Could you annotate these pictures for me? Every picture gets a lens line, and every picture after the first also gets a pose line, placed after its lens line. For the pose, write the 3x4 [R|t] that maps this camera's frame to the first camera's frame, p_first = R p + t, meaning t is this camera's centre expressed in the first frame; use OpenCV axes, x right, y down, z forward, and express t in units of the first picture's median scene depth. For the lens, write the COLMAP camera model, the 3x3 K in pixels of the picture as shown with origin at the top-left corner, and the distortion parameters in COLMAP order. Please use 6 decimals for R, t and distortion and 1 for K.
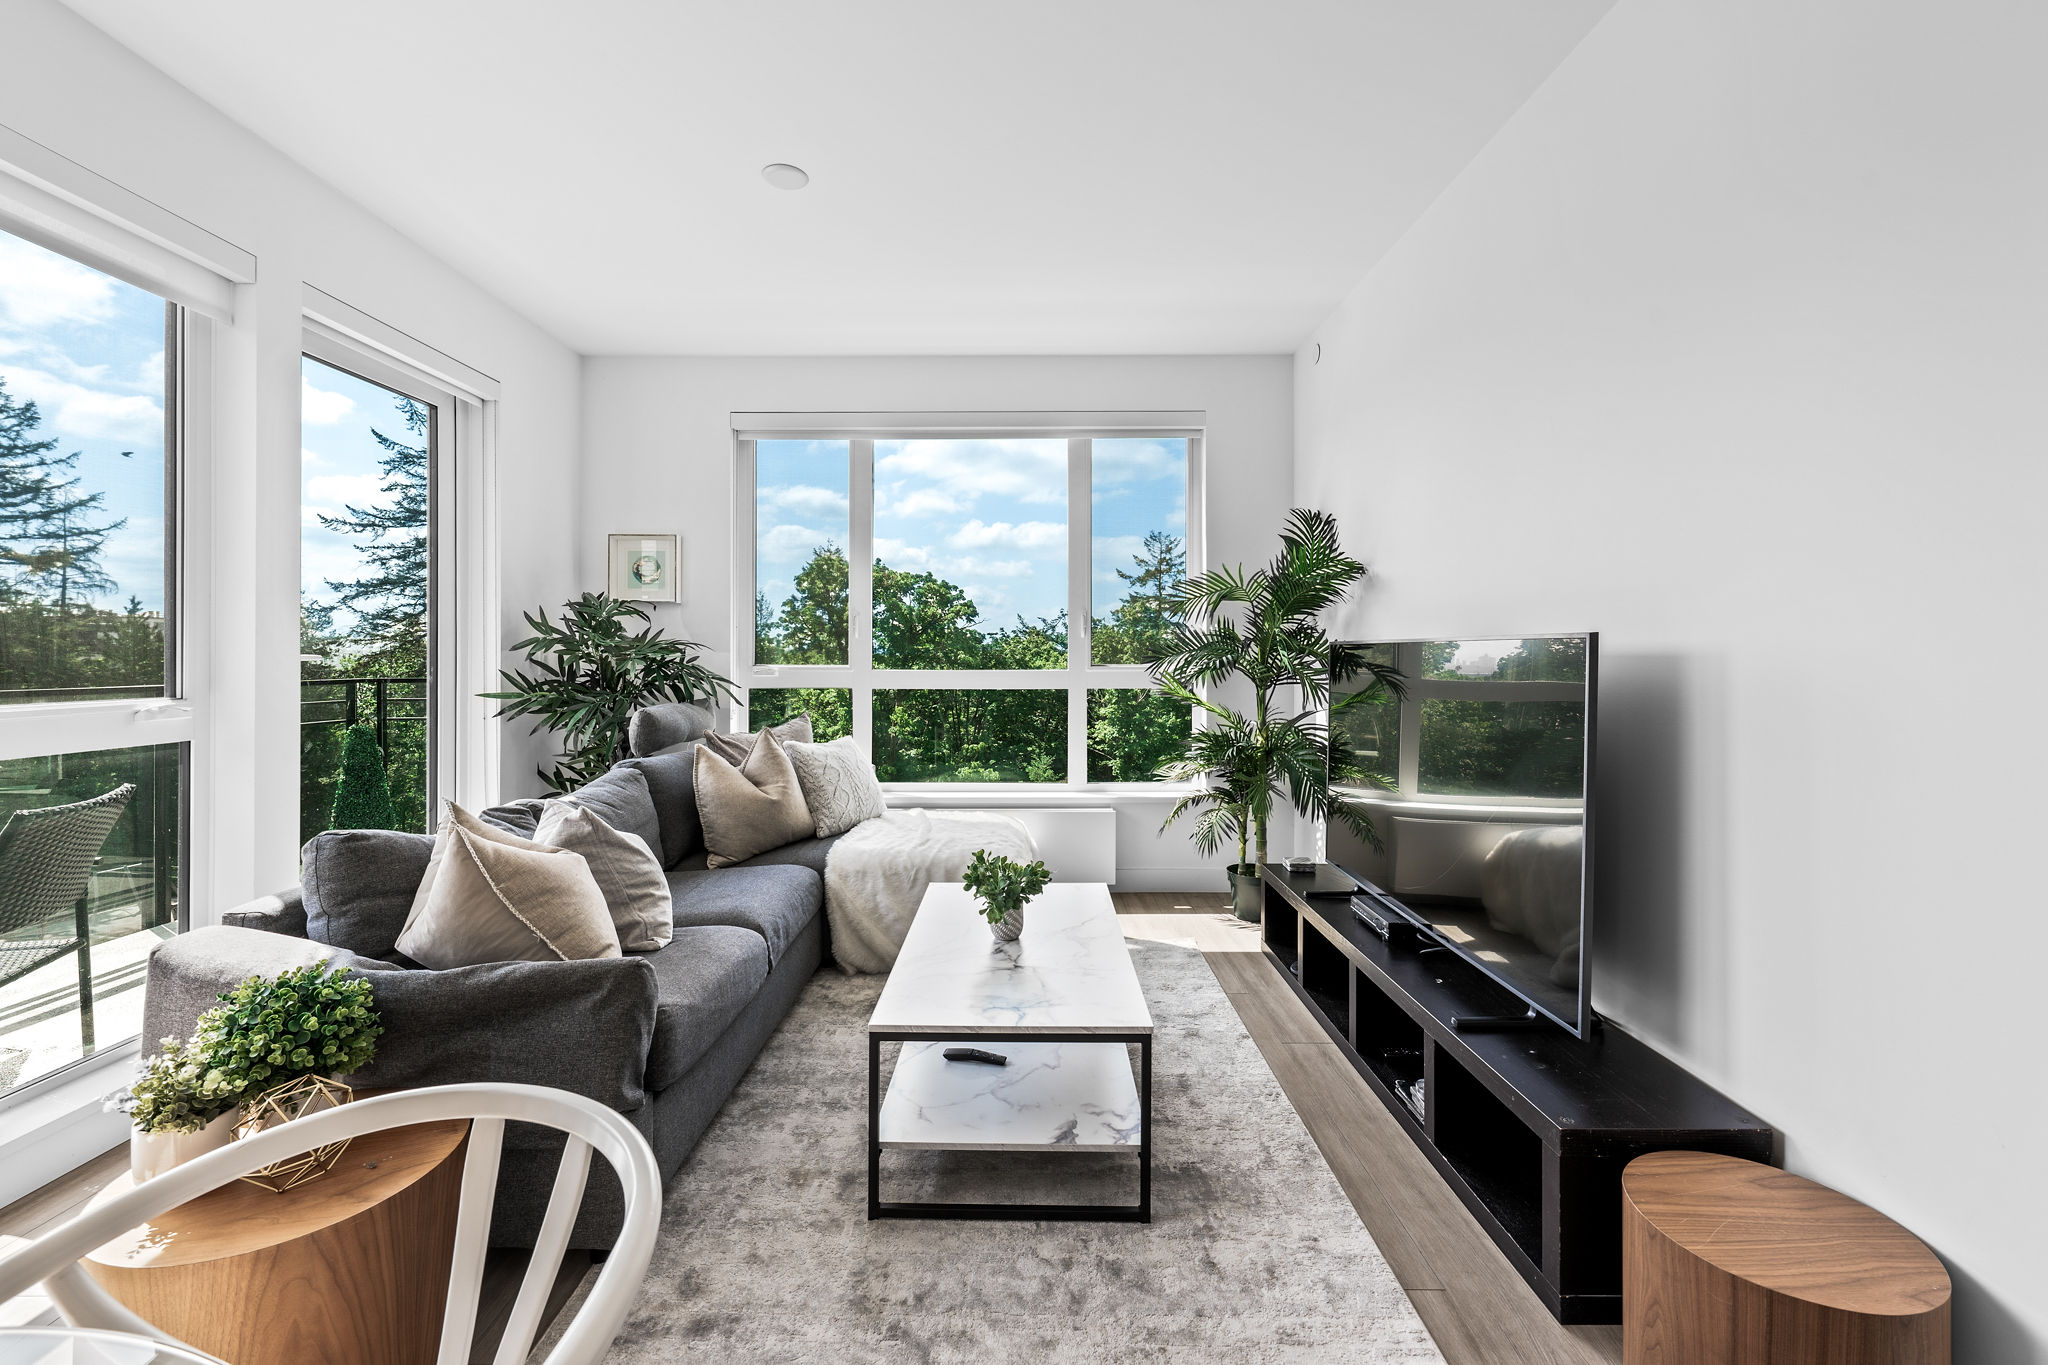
lens RADIAL K [[839.9, 0, 1014.0], [0, 839.9, 655.9], [0, 0, 1]] dist [0.002426, 0.000253]
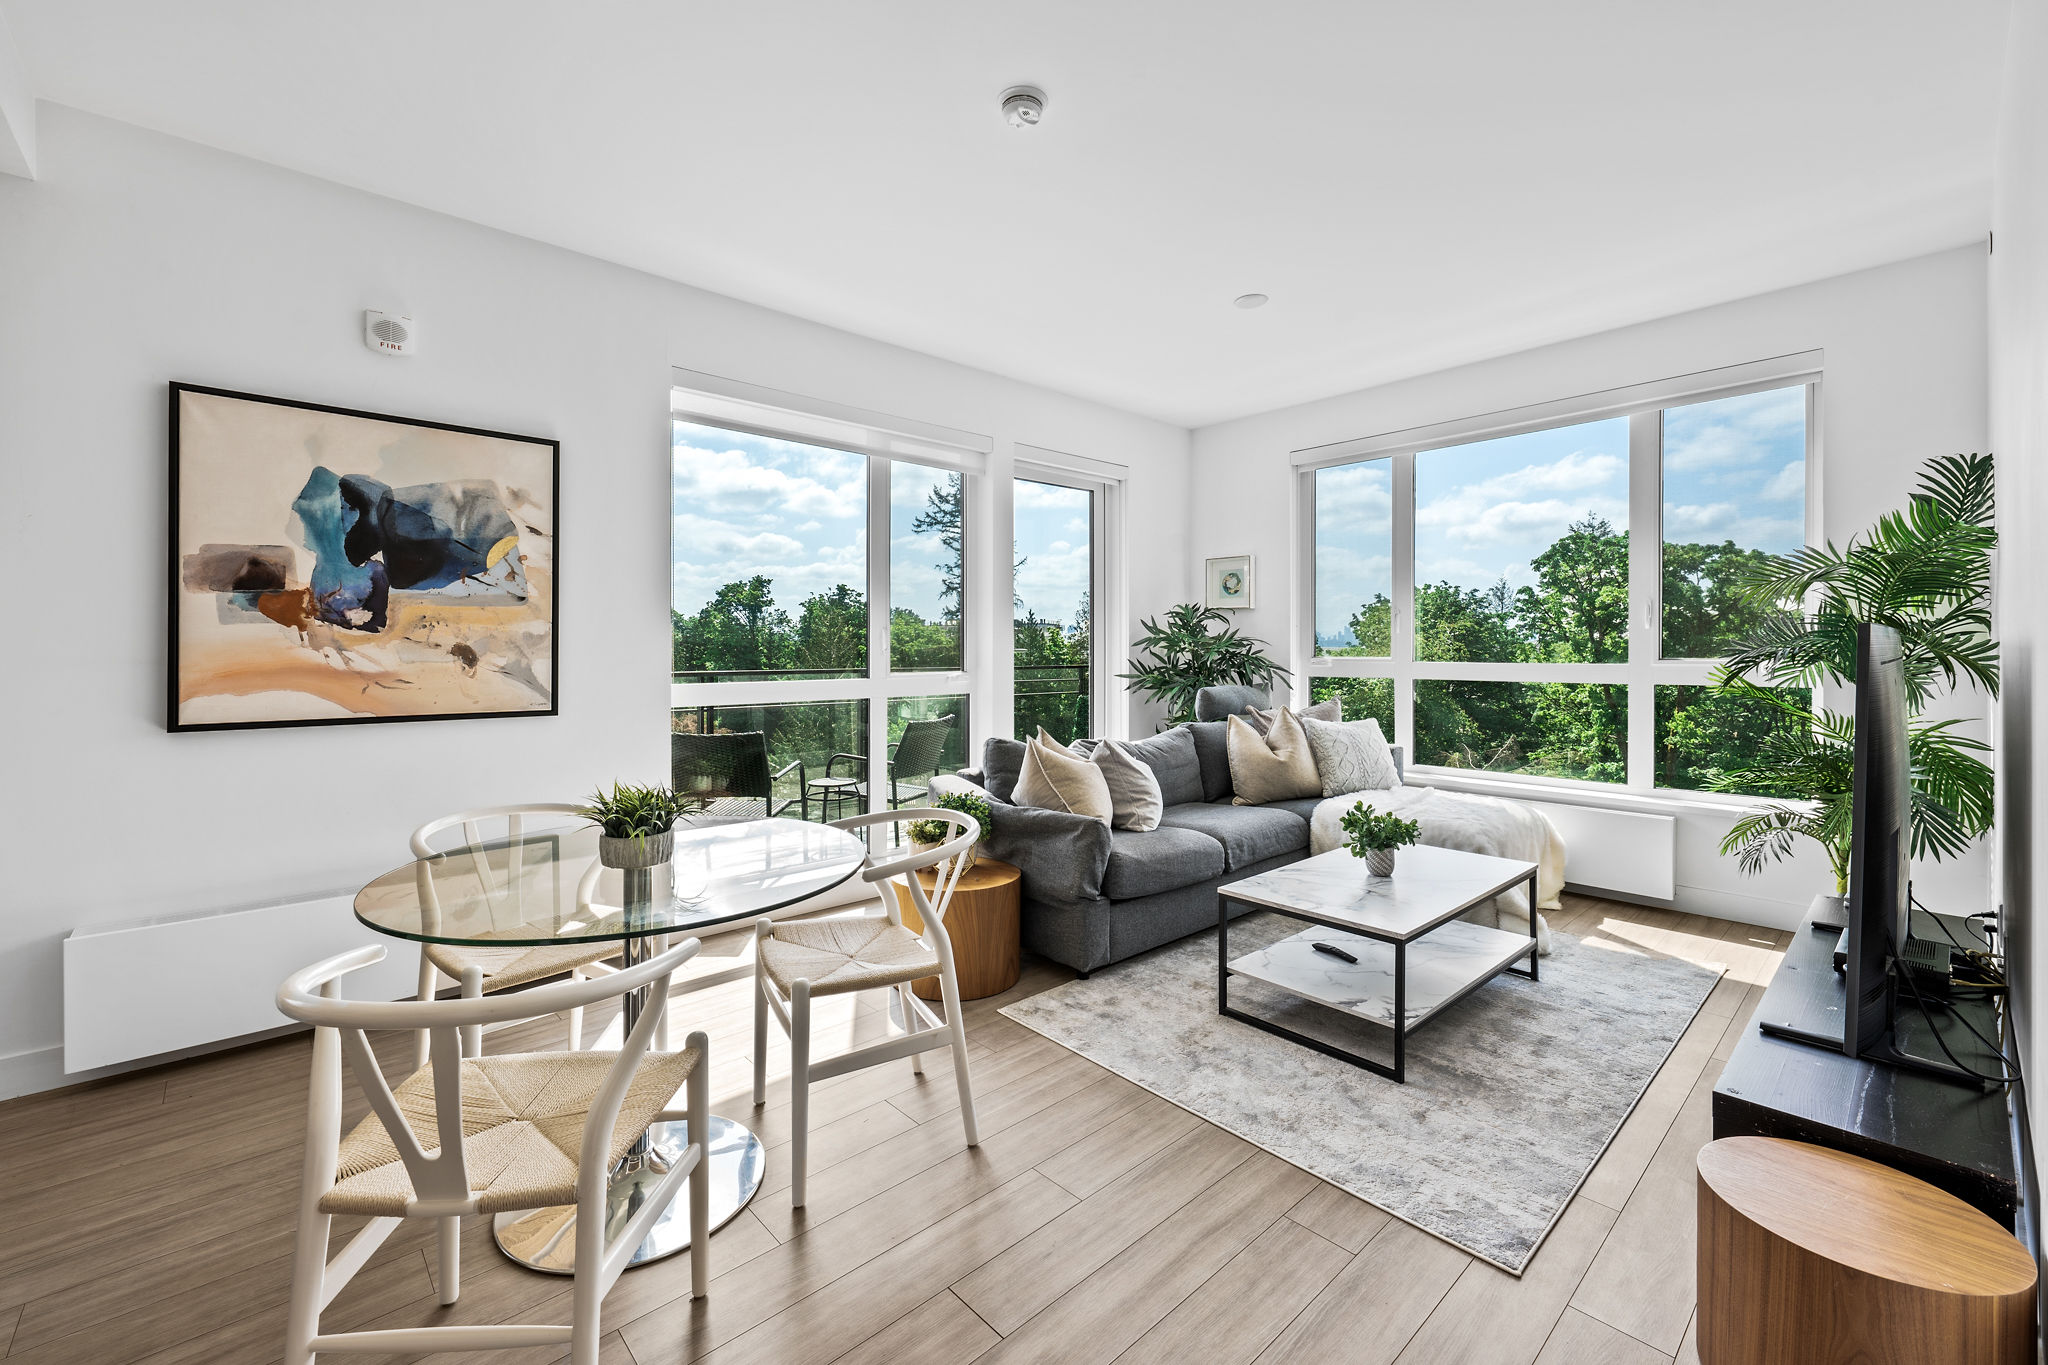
lens RADIAL K [[839.9, 0, 1014.0], [0, 839.9, 655.9], [0, 0, 1]] dist [0.002426, 0.000253]
pose [[0.672967, 0.003913, -0.739662, 0.436493], [0.001813, 0.999974, 0.006941, 0.000148], [0.739670, -0.006012, 0.672942, -0.192908]]
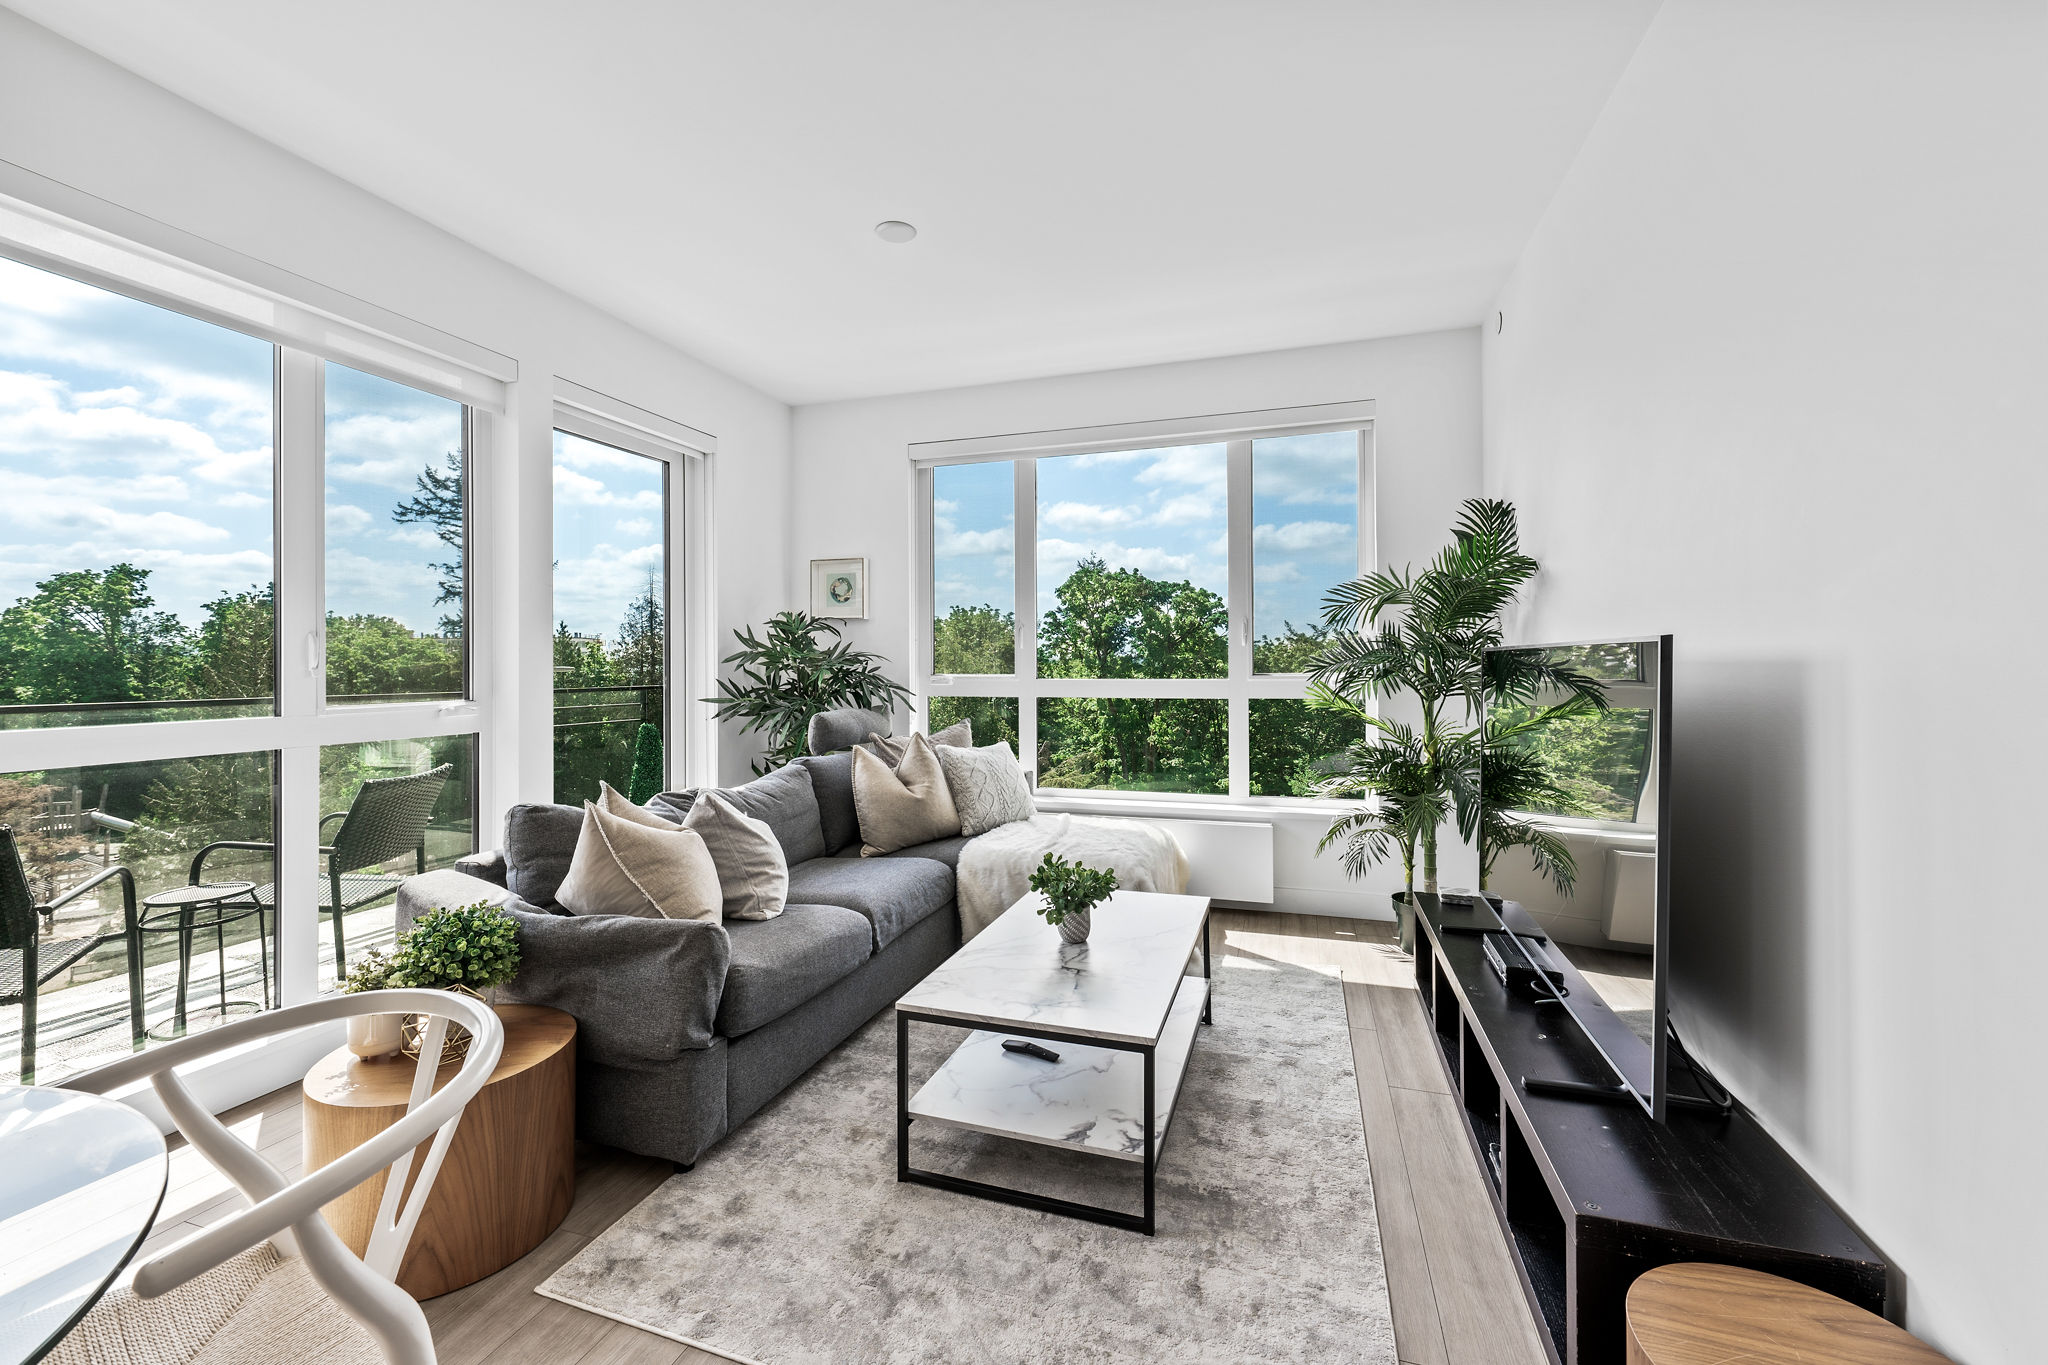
lens RADIAL K [[835.7, 0, 1021.3], [0, 835.7, 663.0], [0, 0, 1]] dist [0.002171, 0.000100]
pose [[0.952395, -0.005161, -0.304823, 0.193240], [0.004447, 0.999986, -0.003034, -0.000526], [0.304834, 0.001534, 0.952404, 0.005798]]
